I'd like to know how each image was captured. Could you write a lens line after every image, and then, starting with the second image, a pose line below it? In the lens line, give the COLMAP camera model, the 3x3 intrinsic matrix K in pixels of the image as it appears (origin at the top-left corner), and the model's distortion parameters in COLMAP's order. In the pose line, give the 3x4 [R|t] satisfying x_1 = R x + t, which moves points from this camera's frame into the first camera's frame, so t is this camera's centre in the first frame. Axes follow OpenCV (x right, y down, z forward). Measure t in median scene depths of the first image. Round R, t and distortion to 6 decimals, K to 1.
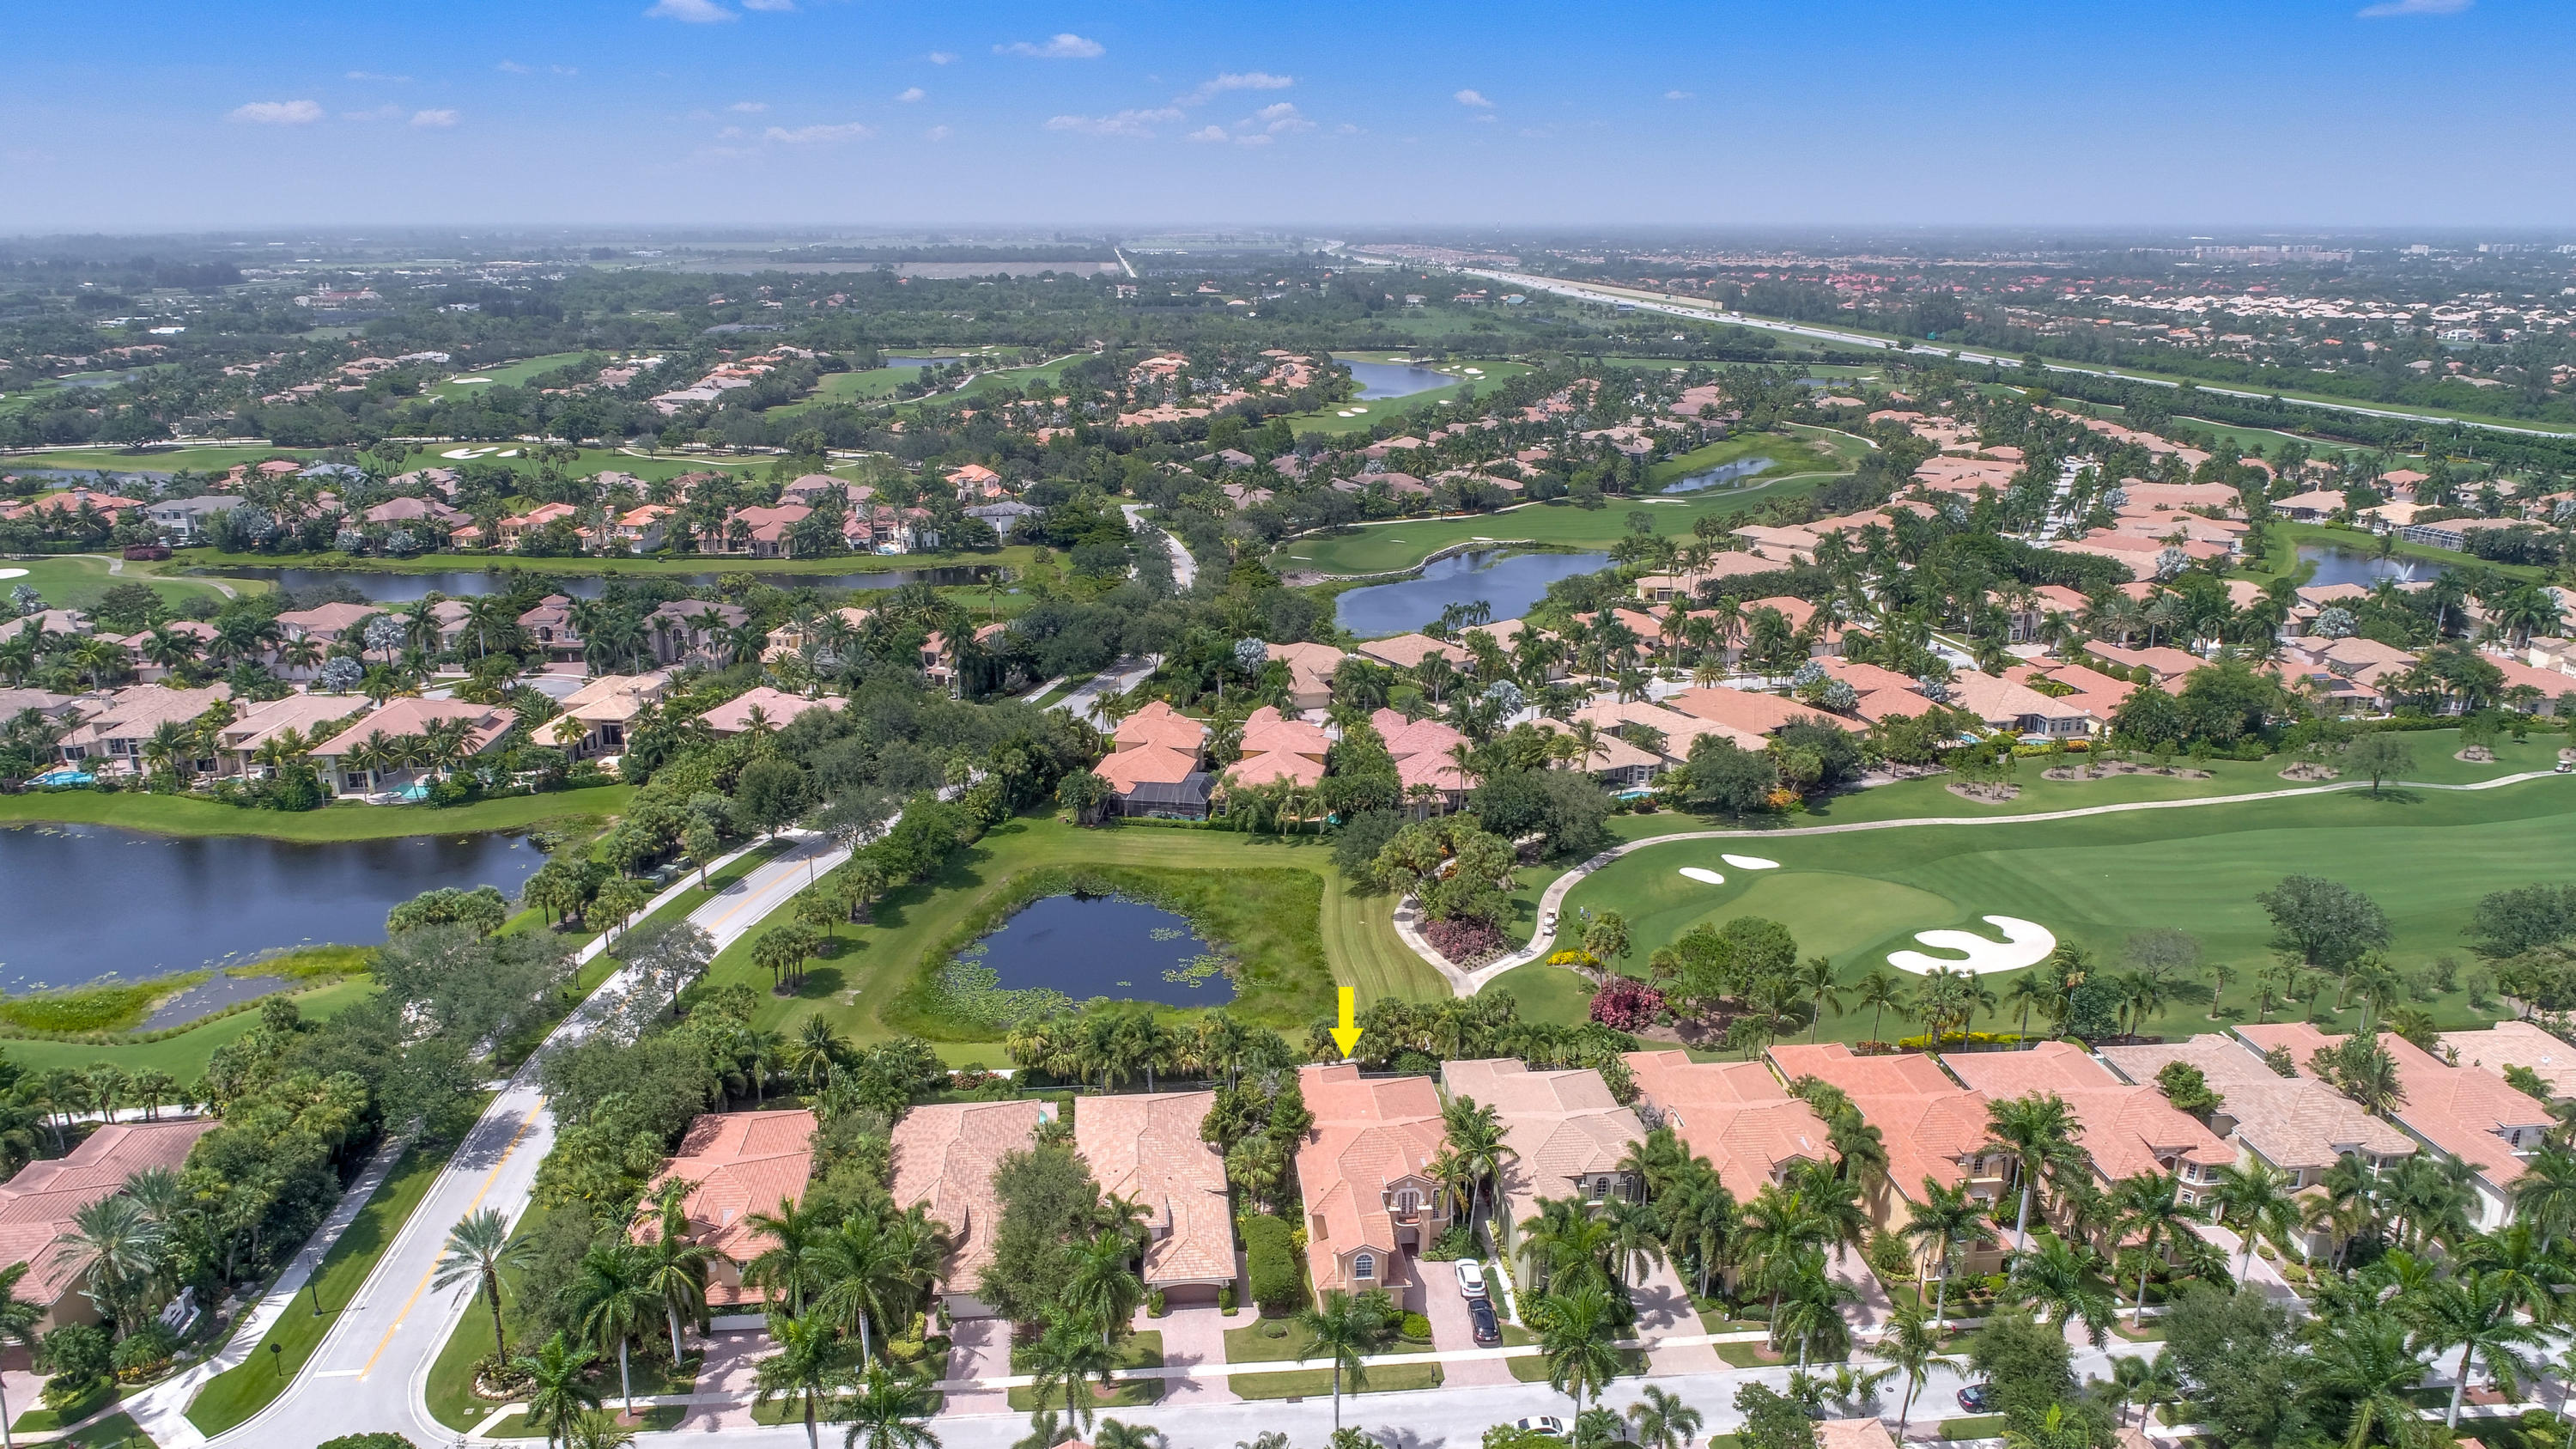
lens RADIAL K [[1751.0, 0, 1288.0], [0, 1751.0, 724.5], [0, 0, 1]] dist [0.004928, -0.003408]
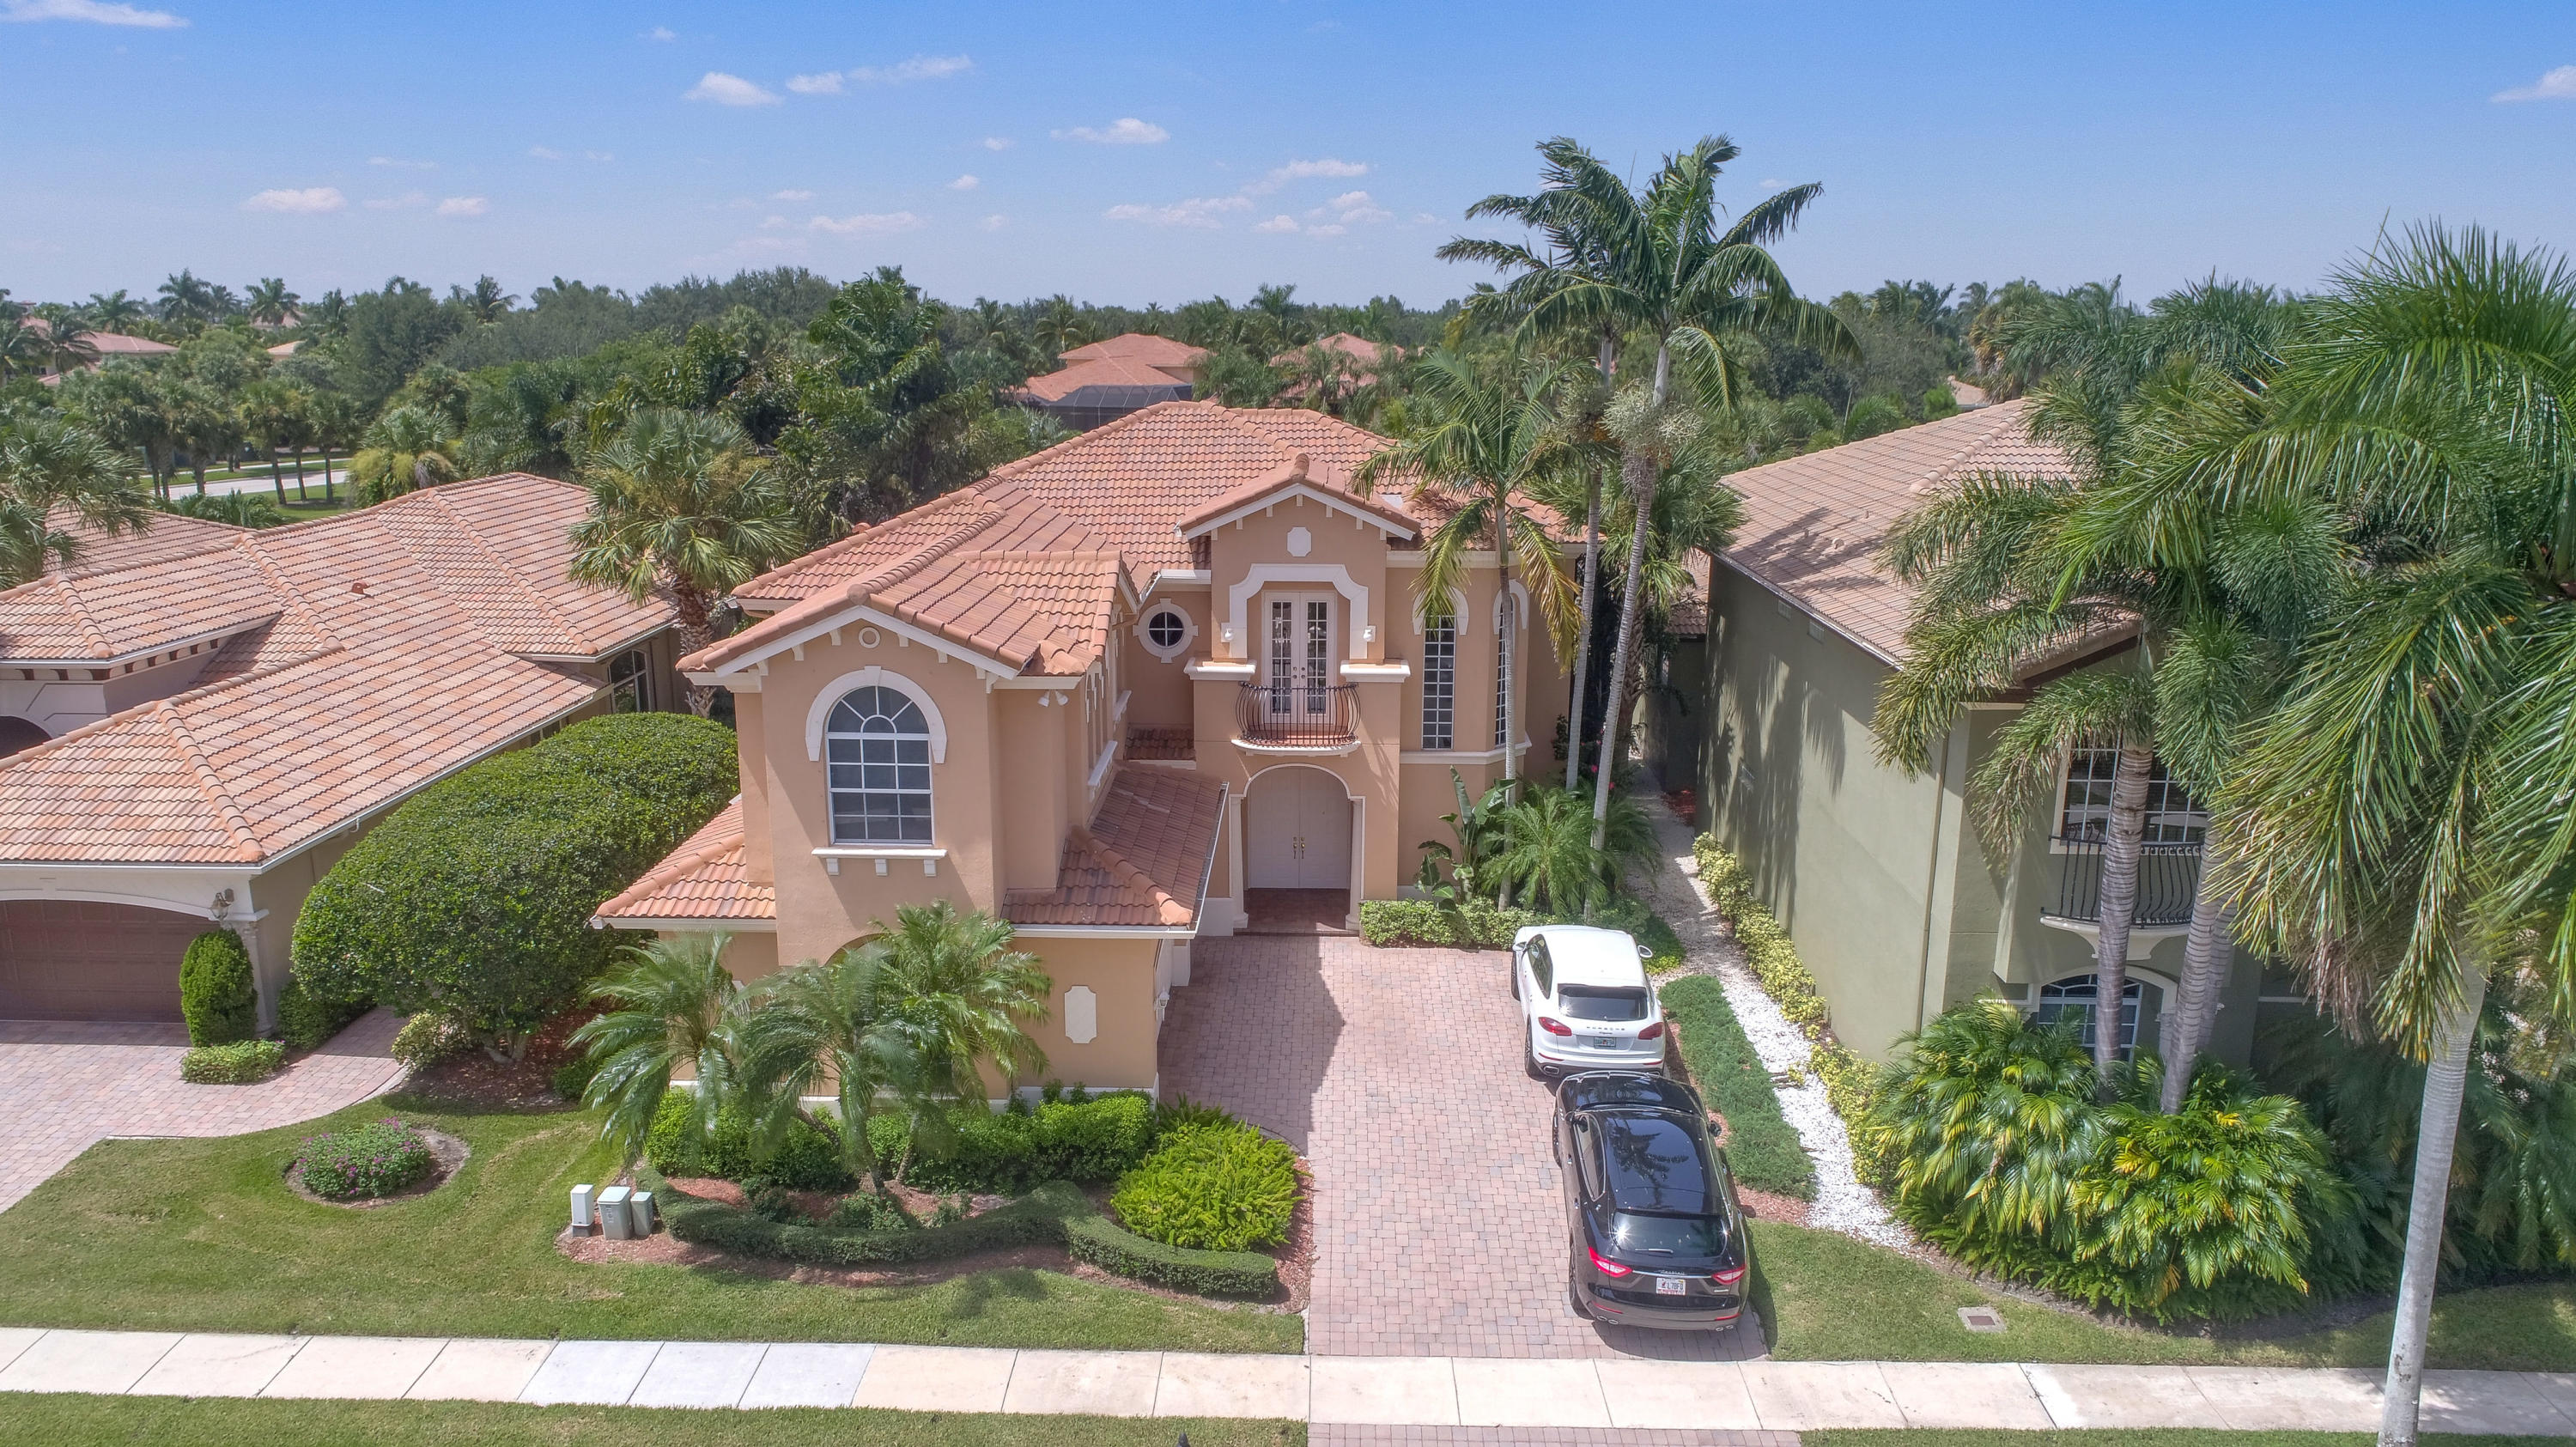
lens RADIAL K [[1729.6, 0, 1288.0], [0, 1729.6, 723.5], [0, 0, 1]] dist [-0.001232, -0.000801]
pose [[0.992497, 0.034488, -0.117302, 0.092393], [-0.040666, 0.997886, -0.050692, 0.294933], [0.115306, 0.055082, 0.991802, 0.805078]]
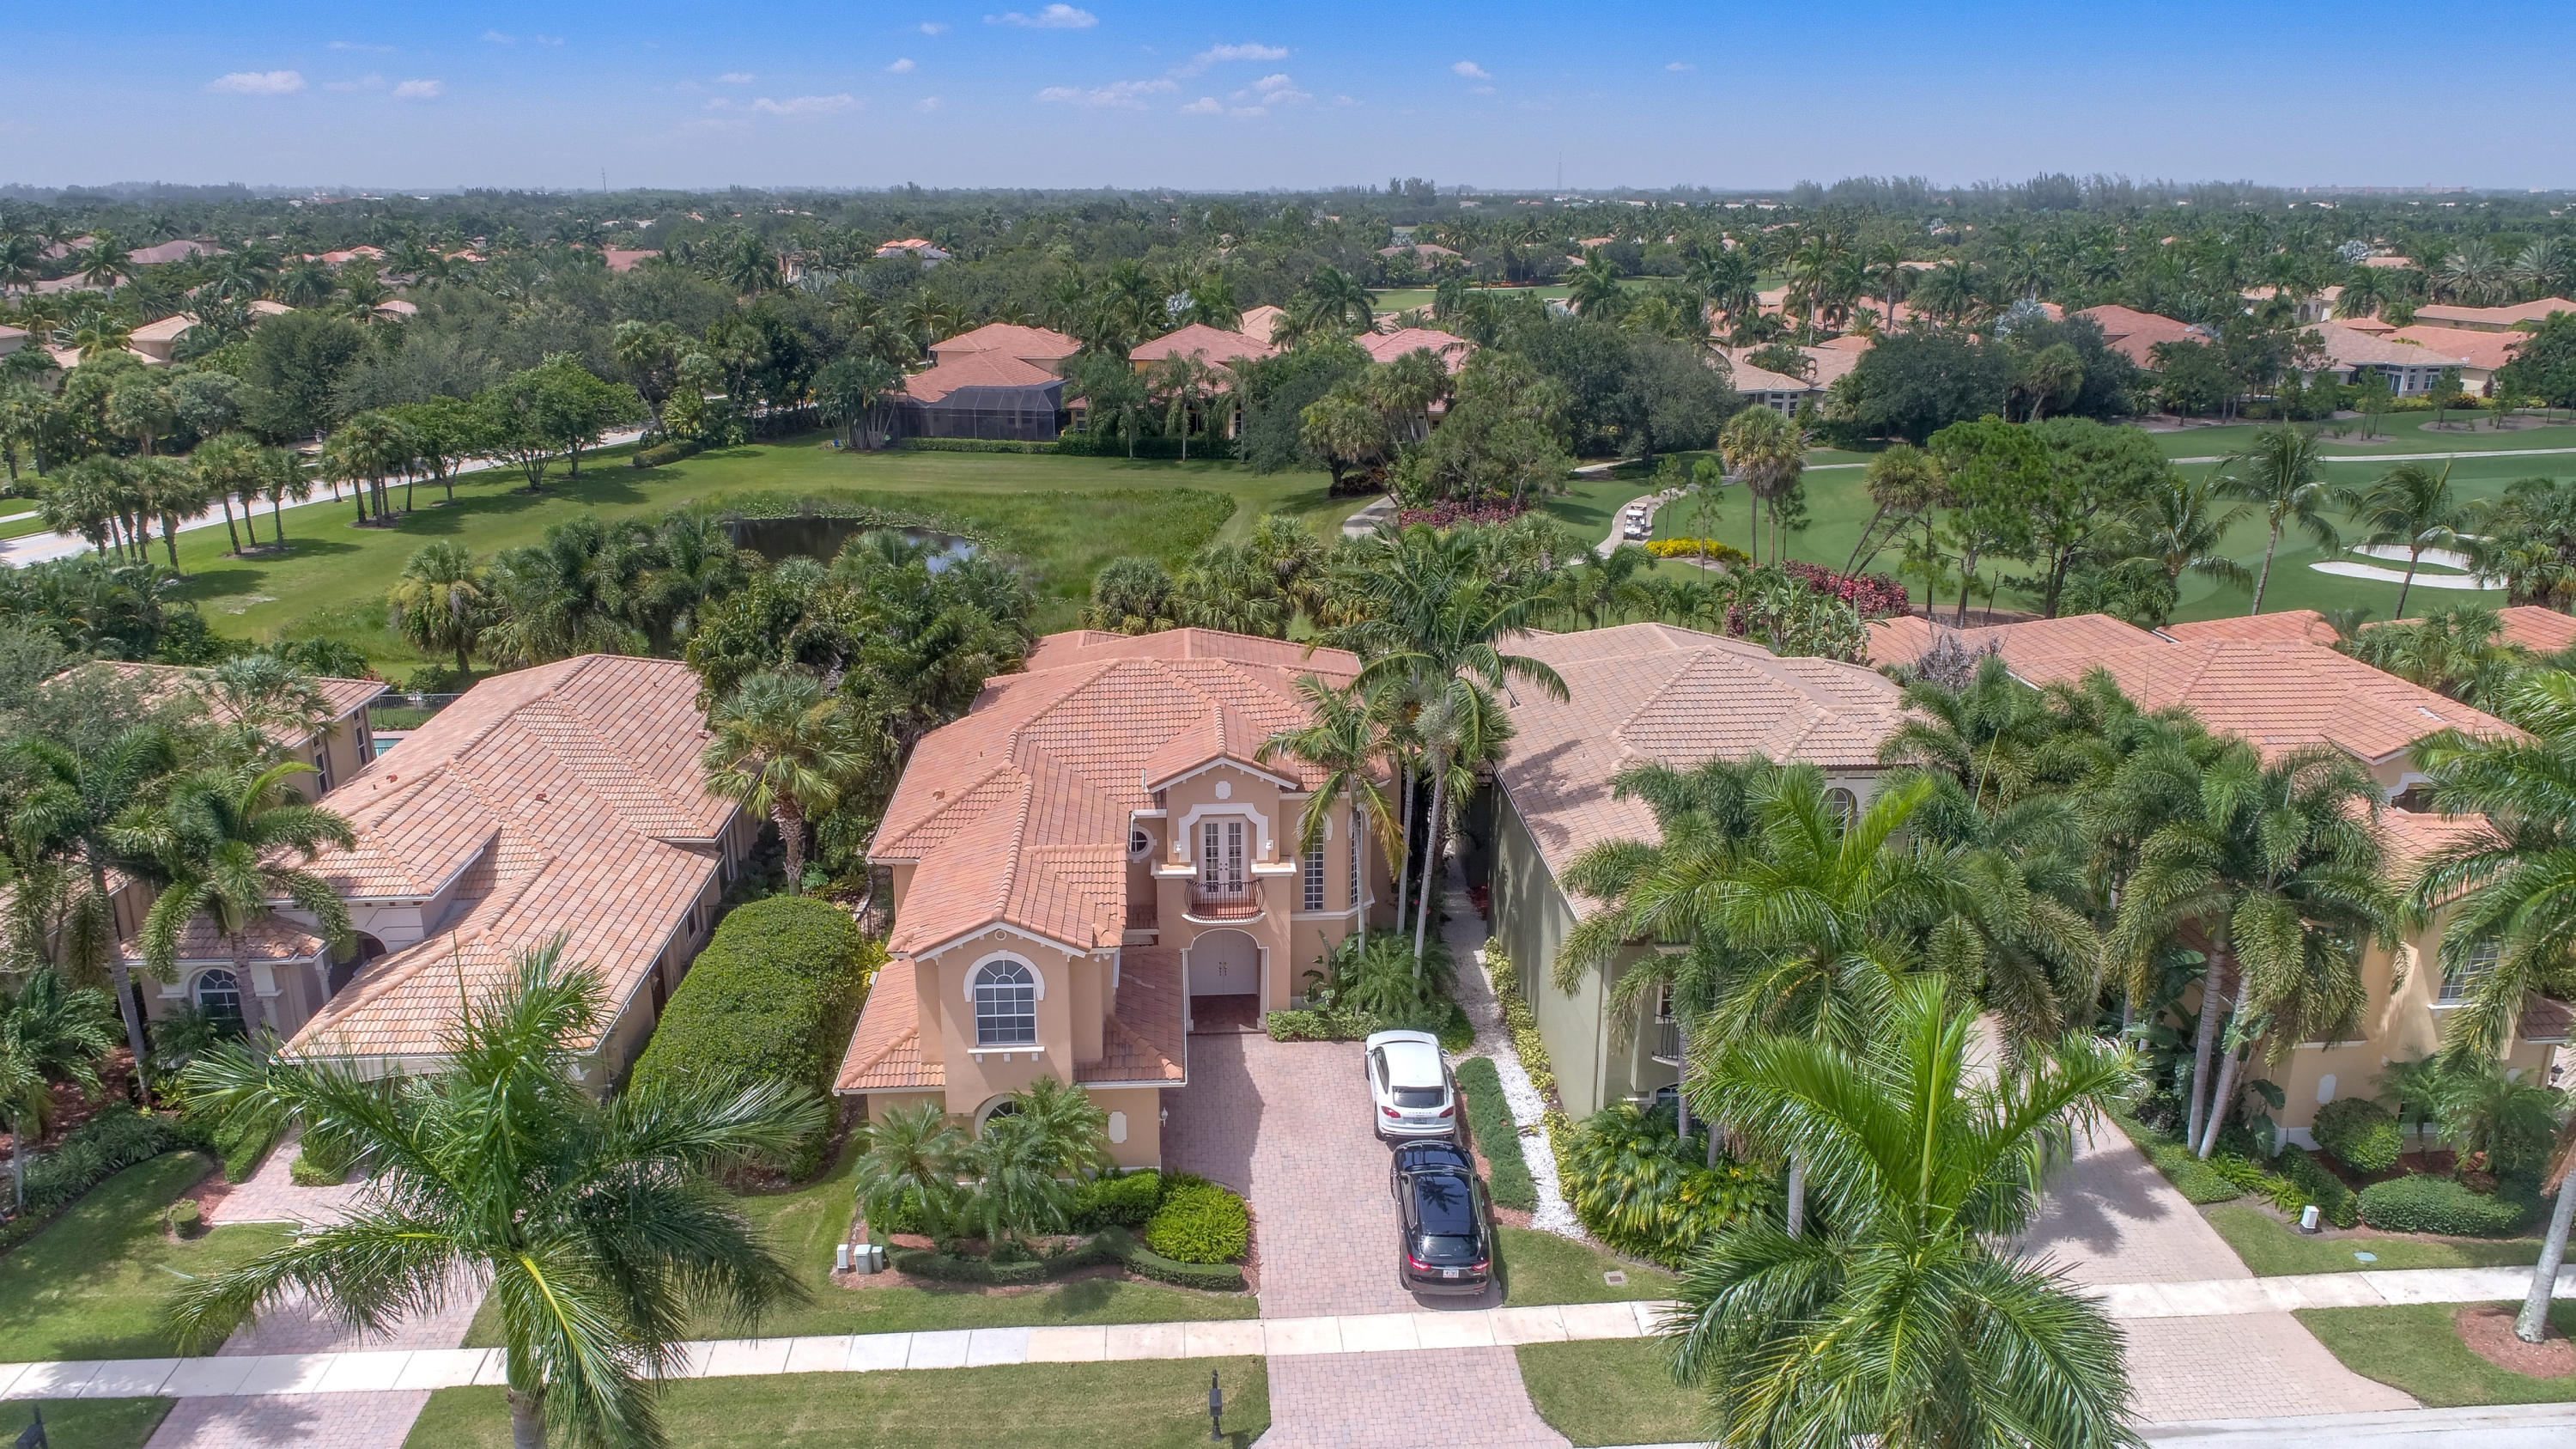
lens RADIAL K [[1751.0, 0, 1288.0], [0, 1751.0, 724.5], [0, 0, 1]] dist [0.004928, -0.003408]
pose [[0.999505, 0.011769, -0.029166, 0.090168], [-0.011338, 0.999825, 0.014908, 0.246834], [0.029336, -0.014570, 0.999463, 0.687966]]
